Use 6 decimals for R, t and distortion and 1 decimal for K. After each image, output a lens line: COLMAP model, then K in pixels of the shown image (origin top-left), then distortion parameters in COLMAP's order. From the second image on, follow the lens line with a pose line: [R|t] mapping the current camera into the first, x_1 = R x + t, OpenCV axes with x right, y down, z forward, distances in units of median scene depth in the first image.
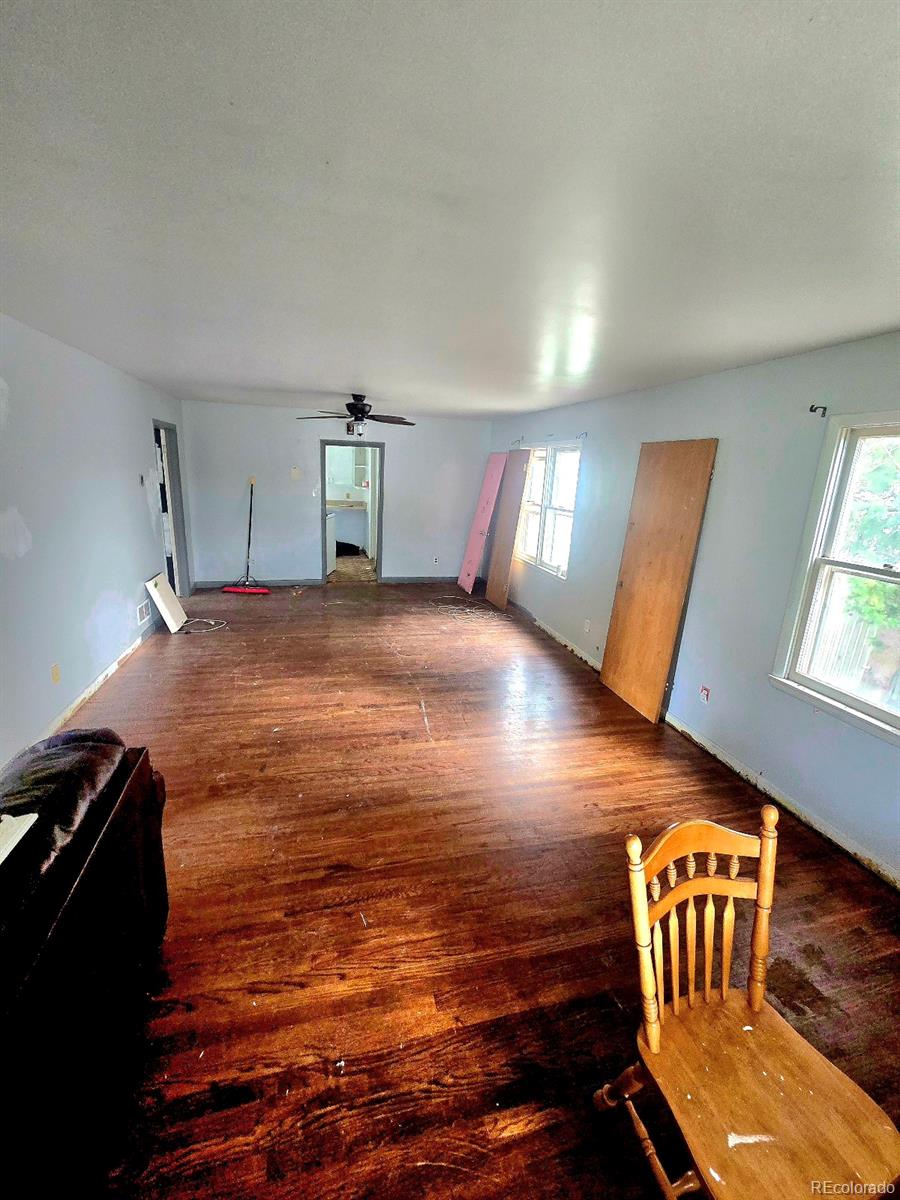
lens RADIAL K [[489.7, 0, 449.3], [0, 489.7, 597.2], [0, 0, 1]] dist [-0.006533, 0.001468]
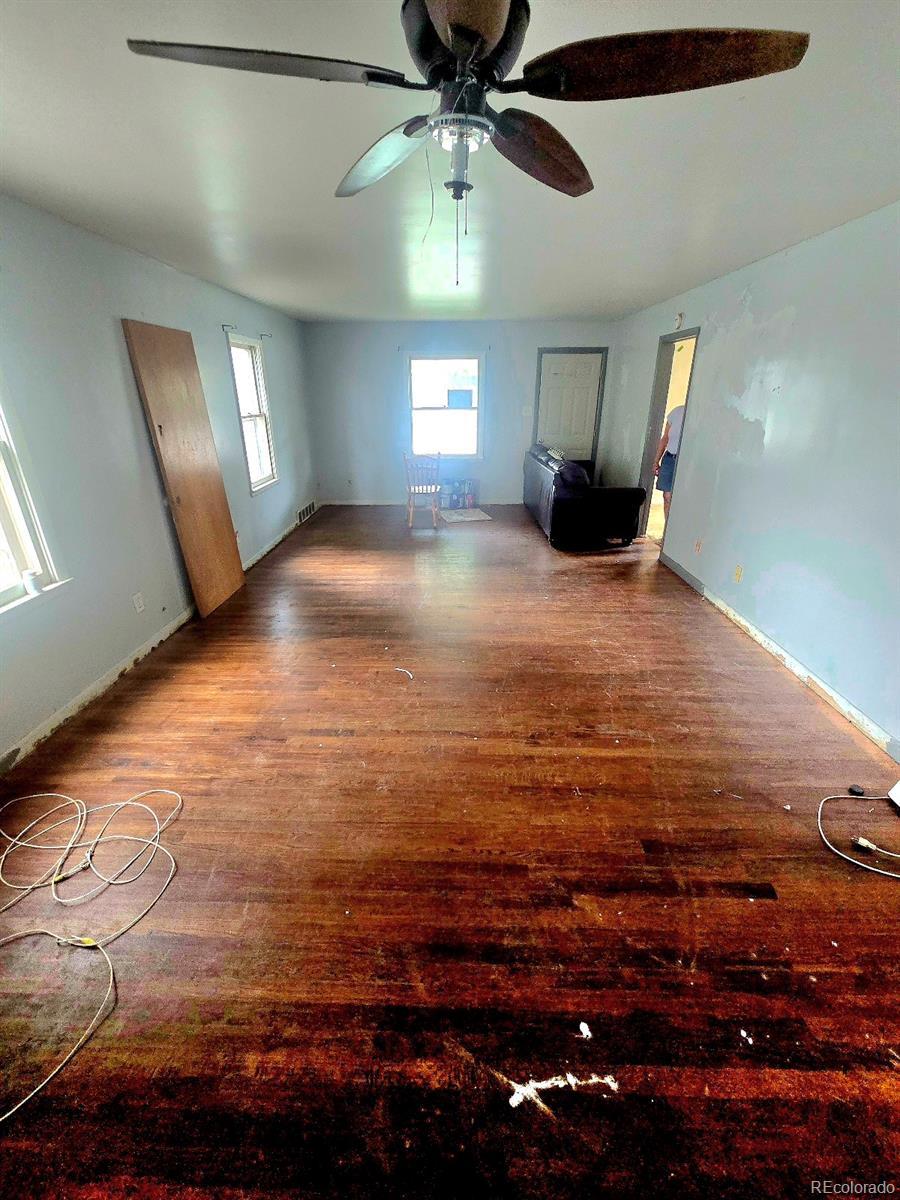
lens RADIAL K [[489.7, 0, 450.2], [0, 489.7, 600.3], [0, 0, 1]] dist [-0.006533, 0.001468]
pose [[-0.961043, -0.152482, 0.230535, -0.277750], [0.023471, 0.786028, 0.617745, -0.342934], [-0.275402, 0.599090, -0.751828, 1.370068]]
